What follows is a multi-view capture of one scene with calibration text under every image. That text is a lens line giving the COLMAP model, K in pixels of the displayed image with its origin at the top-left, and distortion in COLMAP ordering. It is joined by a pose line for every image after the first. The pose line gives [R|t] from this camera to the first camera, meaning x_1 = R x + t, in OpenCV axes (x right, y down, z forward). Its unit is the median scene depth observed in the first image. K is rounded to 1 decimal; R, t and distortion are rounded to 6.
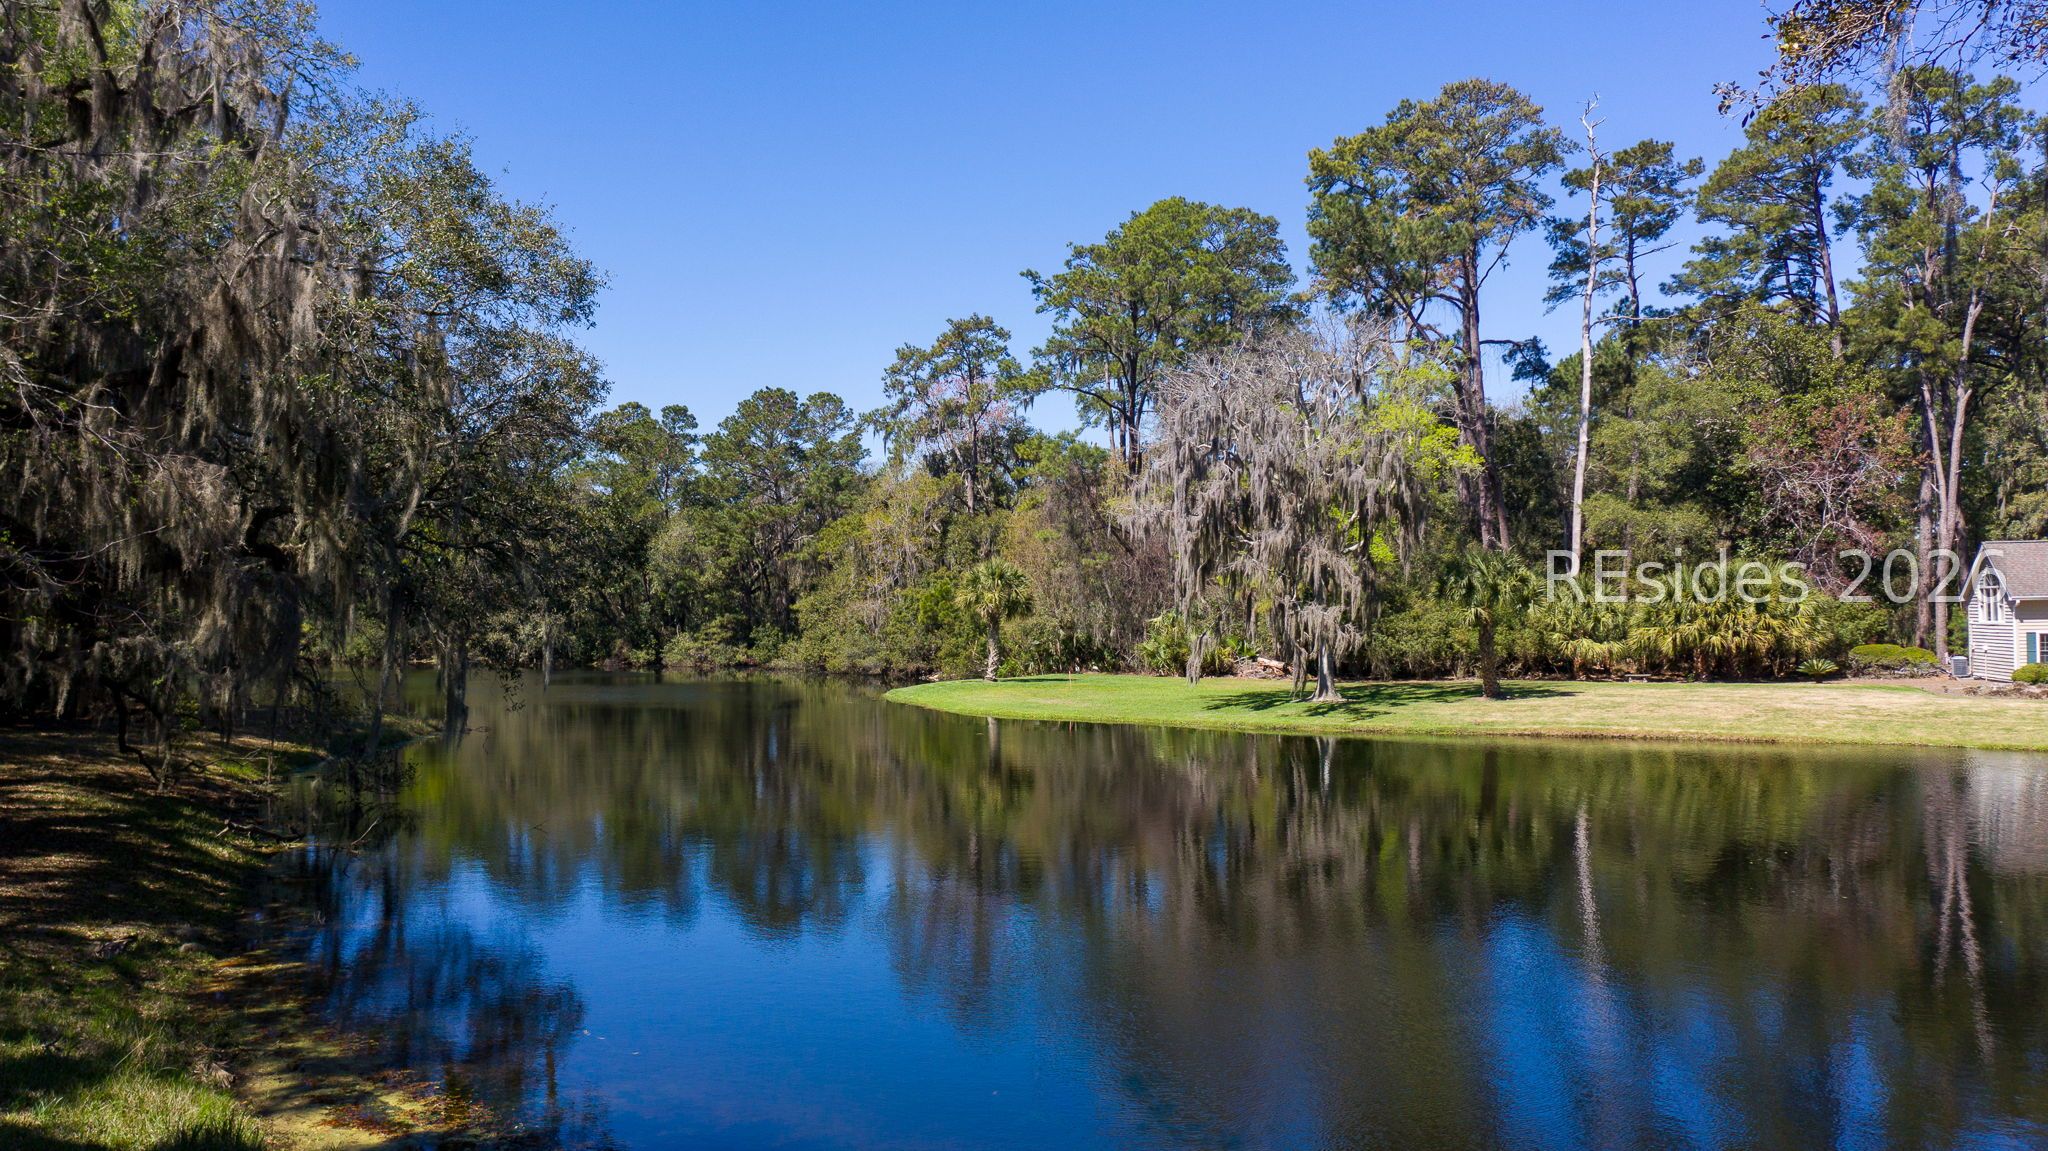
lens RADIAL K [[1653.2, 0, 1060.4], [0, 1653.2, 578.4], [0, 0, 1]] dist [-0.010207, -0.001215]
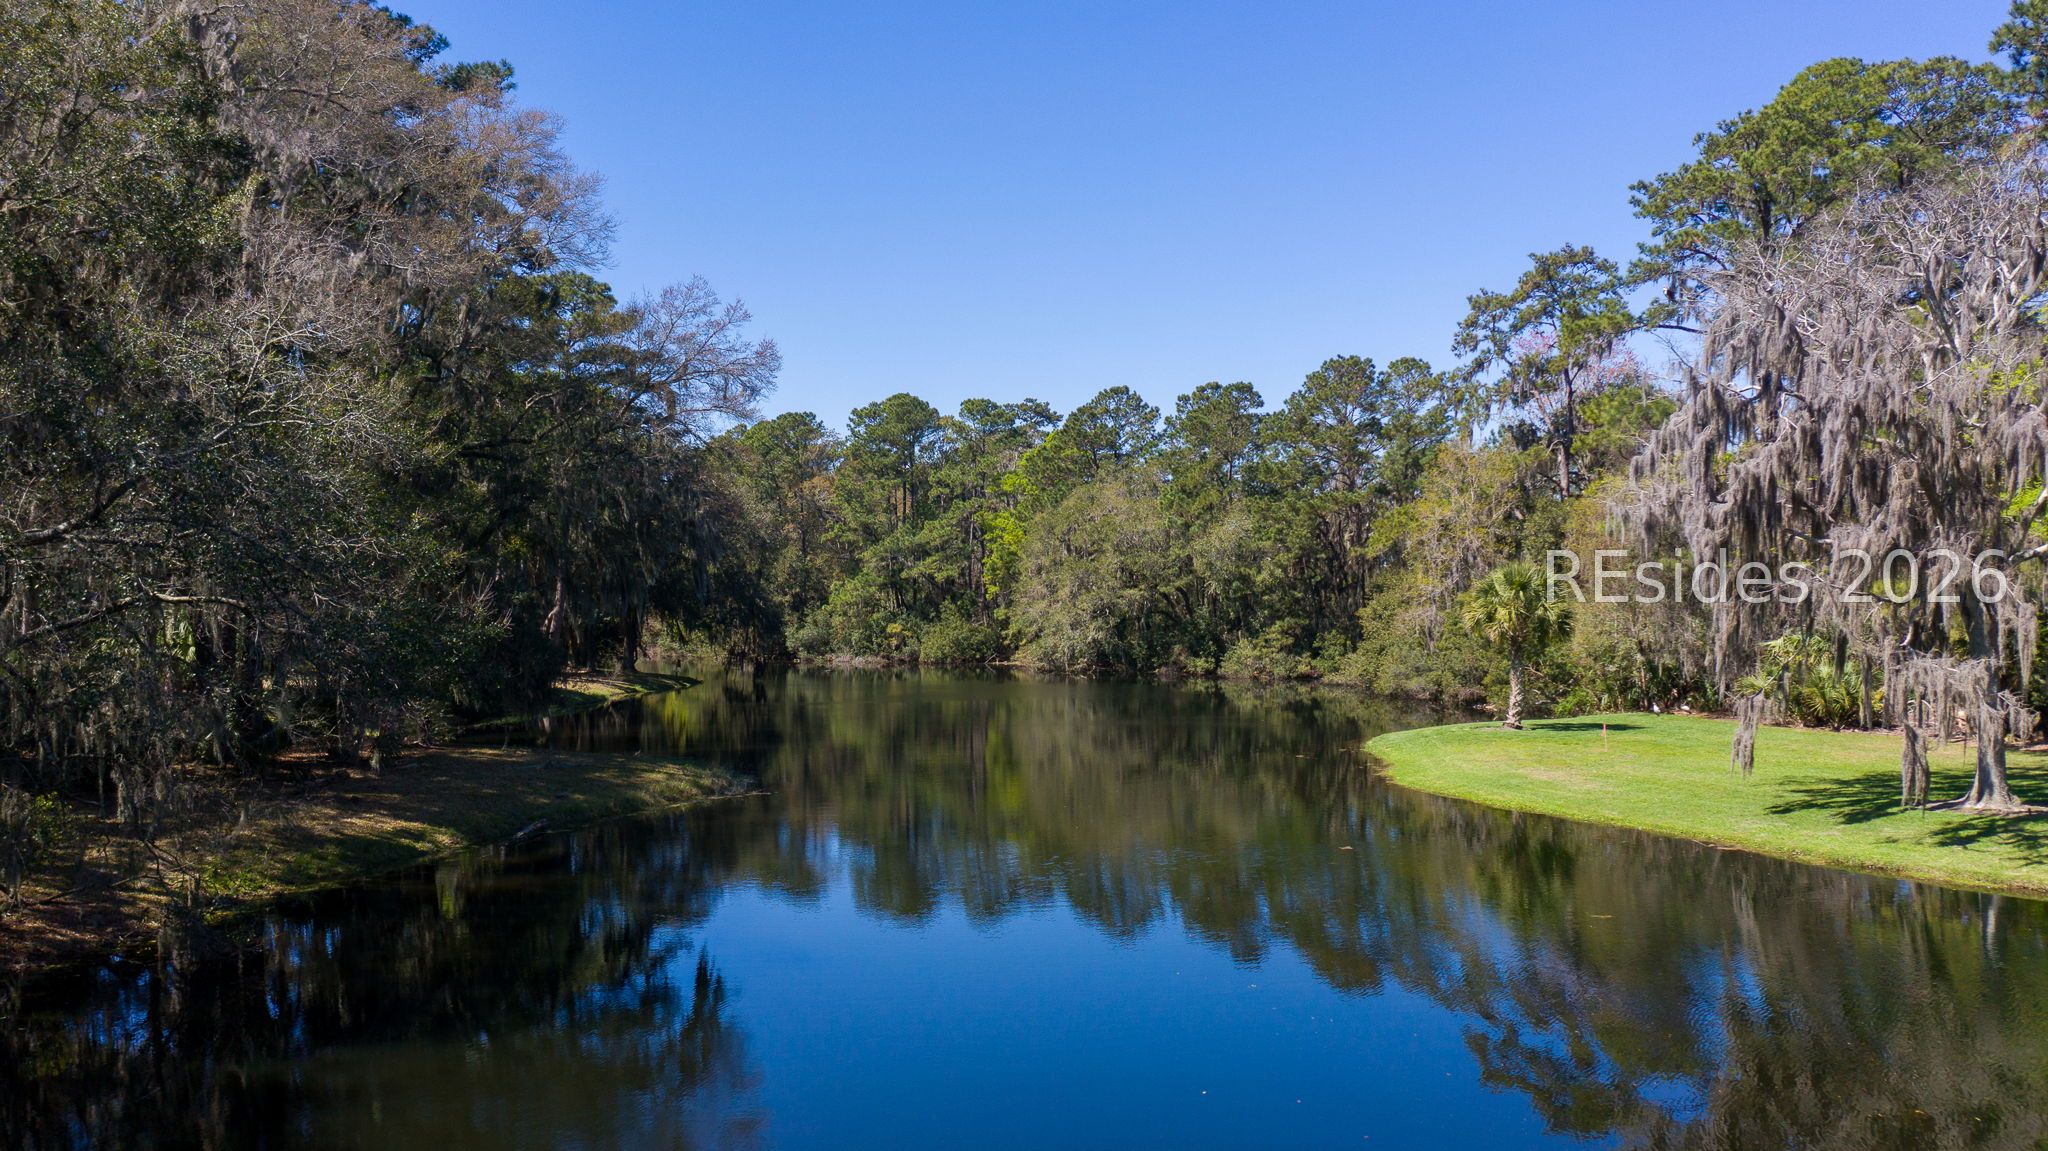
lens RADIAL K [[1669.0, 0, 1018.8], [0, 1669.0, 588.3], [0, 0, 1]] dist [0.001745, 0.003630]
pose [[0.903837, -0.004281, -0.427855, 0.051567], [0.010948, 0.999854, 0.013123, -0.008171], [0.427736, -0.016546, 0.903752, 0.156967]]
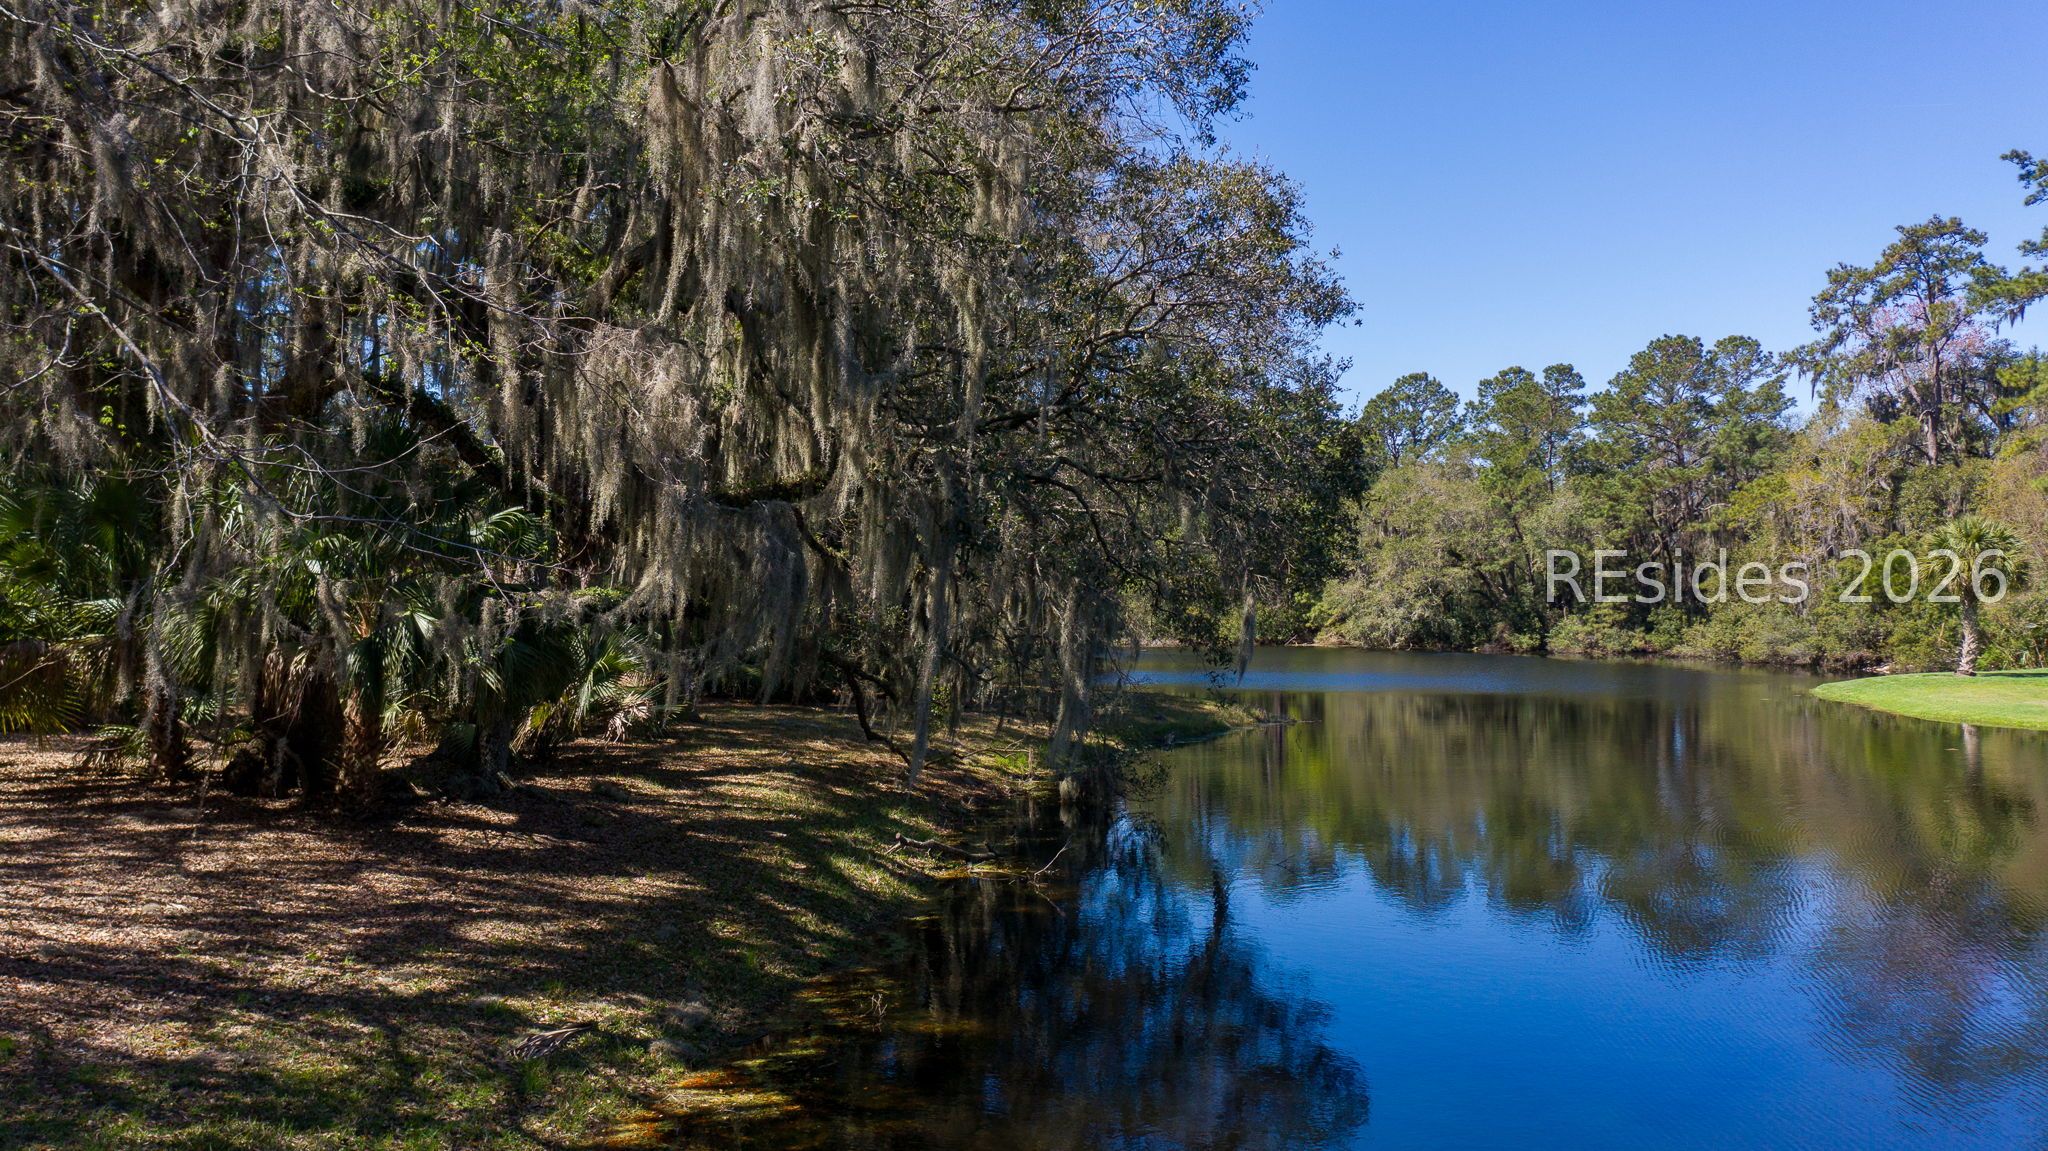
lens RADIAL K [[1669.0, 0, 1018.8], [0, 1669.0, 588.3], [0, 0, 1]] dist [0.001745, 0.003630]
pose [[0.850087, -0.009831, -0.526551, -0.004812], [0.017738, 0.999793, 0.009970, 0.004163], [0.526344, -0.017815, 0.850085, 0.074452]]
